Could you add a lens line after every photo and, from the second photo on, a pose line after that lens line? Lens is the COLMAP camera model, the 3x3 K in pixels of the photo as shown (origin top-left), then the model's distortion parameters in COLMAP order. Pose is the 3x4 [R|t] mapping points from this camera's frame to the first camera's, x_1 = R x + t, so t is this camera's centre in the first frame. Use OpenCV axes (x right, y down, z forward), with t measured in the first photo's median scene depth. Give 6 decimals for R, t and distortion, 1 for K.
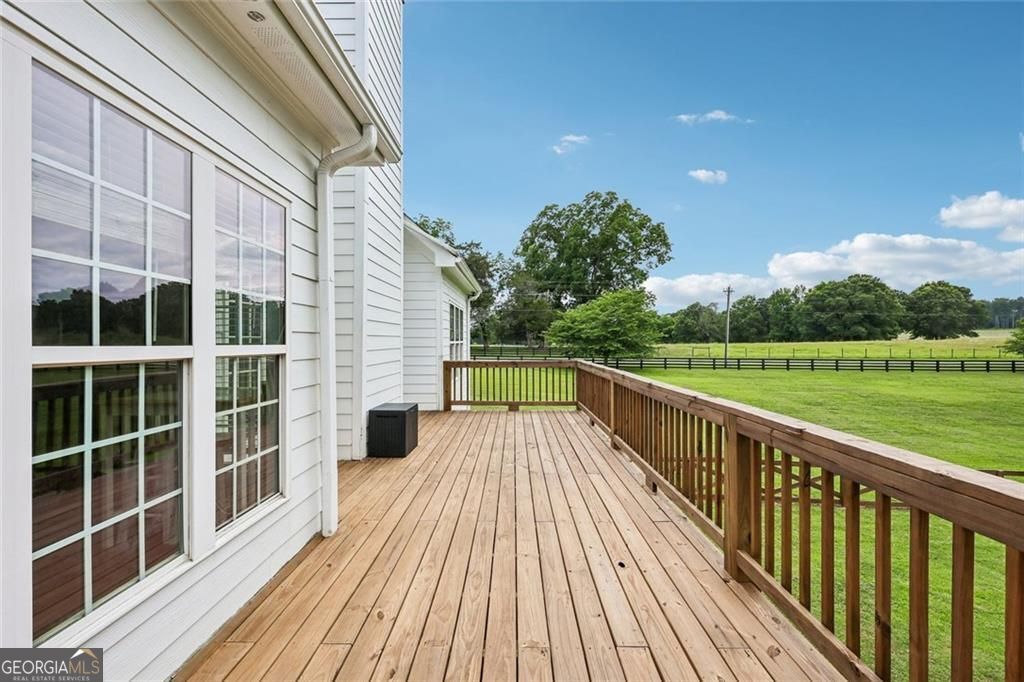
lens RADIAL K [[408.4, 0, 510.5], [0, 408.4, 340.9], [0, 0, 1]] dist [-0.001059, -0.000143]
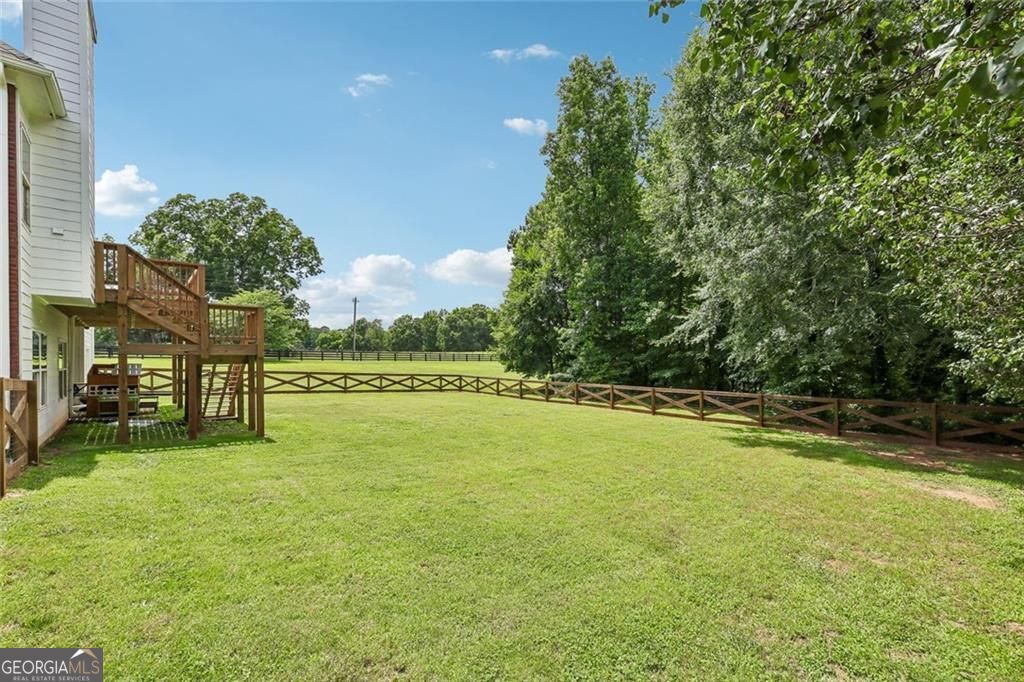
lens RADIAL K [[425.9, 0, 512.0], [0, 425.9, 361.1], [0, 0, 1]] dist [0.000895, 0.000031]
pose [[0.739491, -0.003924, 0.673155, -0.003340], [0.003315, 0.999992, 0.002187, 0.038104], [-0.673158, 0.000614, 0.739498, -0.190096]]
